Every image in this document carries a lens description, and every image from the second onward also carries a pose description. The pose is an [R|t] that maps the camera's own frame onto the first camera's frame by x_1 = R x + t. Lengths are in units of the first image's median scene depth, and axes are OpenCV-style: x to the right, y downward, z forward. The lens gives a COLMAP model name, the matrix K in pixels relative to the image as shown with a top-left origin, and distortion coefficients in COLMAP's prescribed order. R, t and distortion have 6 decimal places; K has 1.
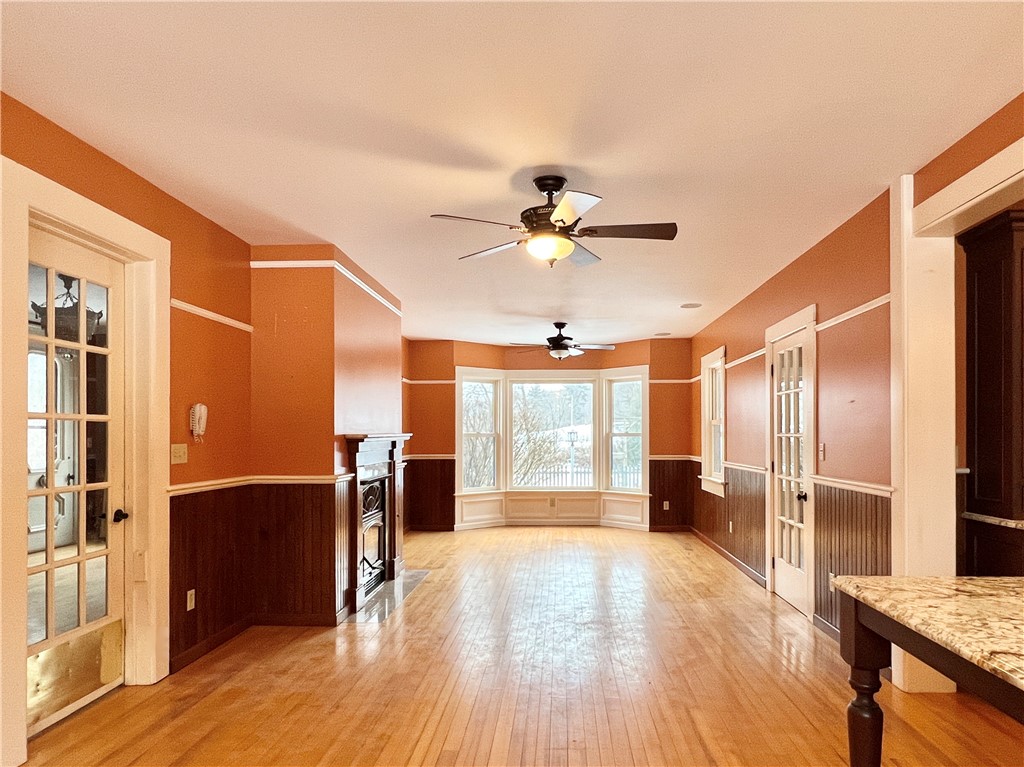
lens RADIAL K [[625.6, 0, 512.3], [0, 625.6, 433.5], [0, 0, 1]] dist [0.044169, 0.000403]
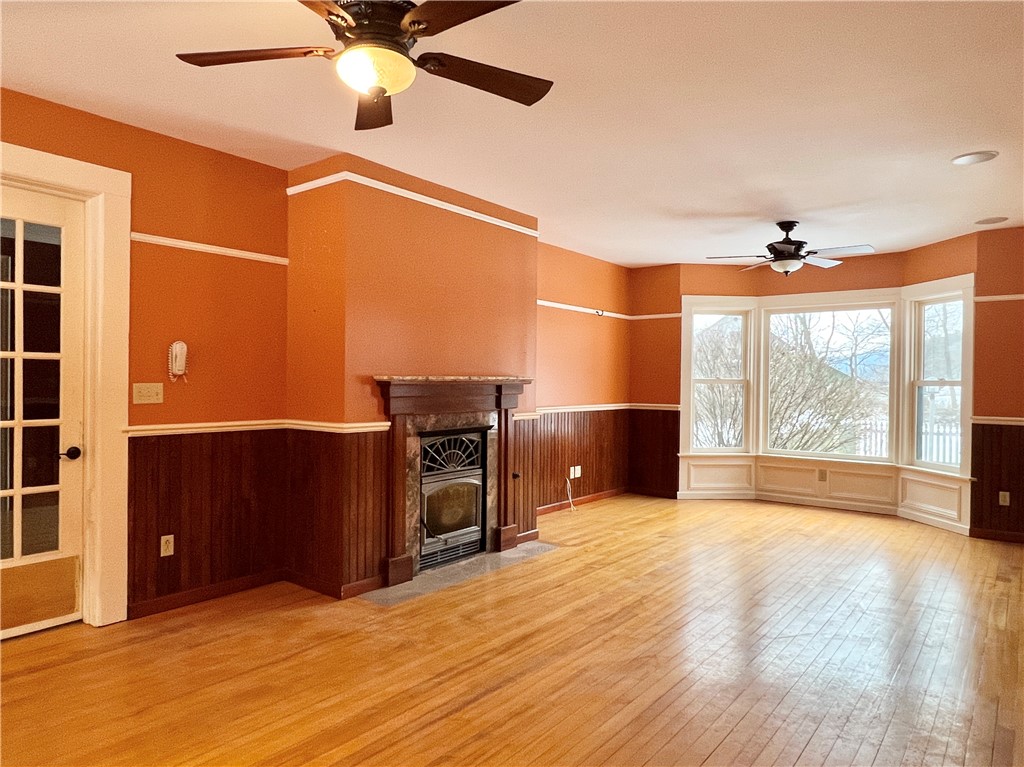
lens RADIAL K [[626.7, 0, 527.6], [0, 626.7, 386.0], [0, 0, 1]] dist [0.007048, -0.000524]
pose [[0.826833, 0.015337, -0.562238, 0.203956], [-0.010346, 0.999874, 0.012061, 0.001402], [0.562352, -0.004155, 0.826888, 0.222301]]
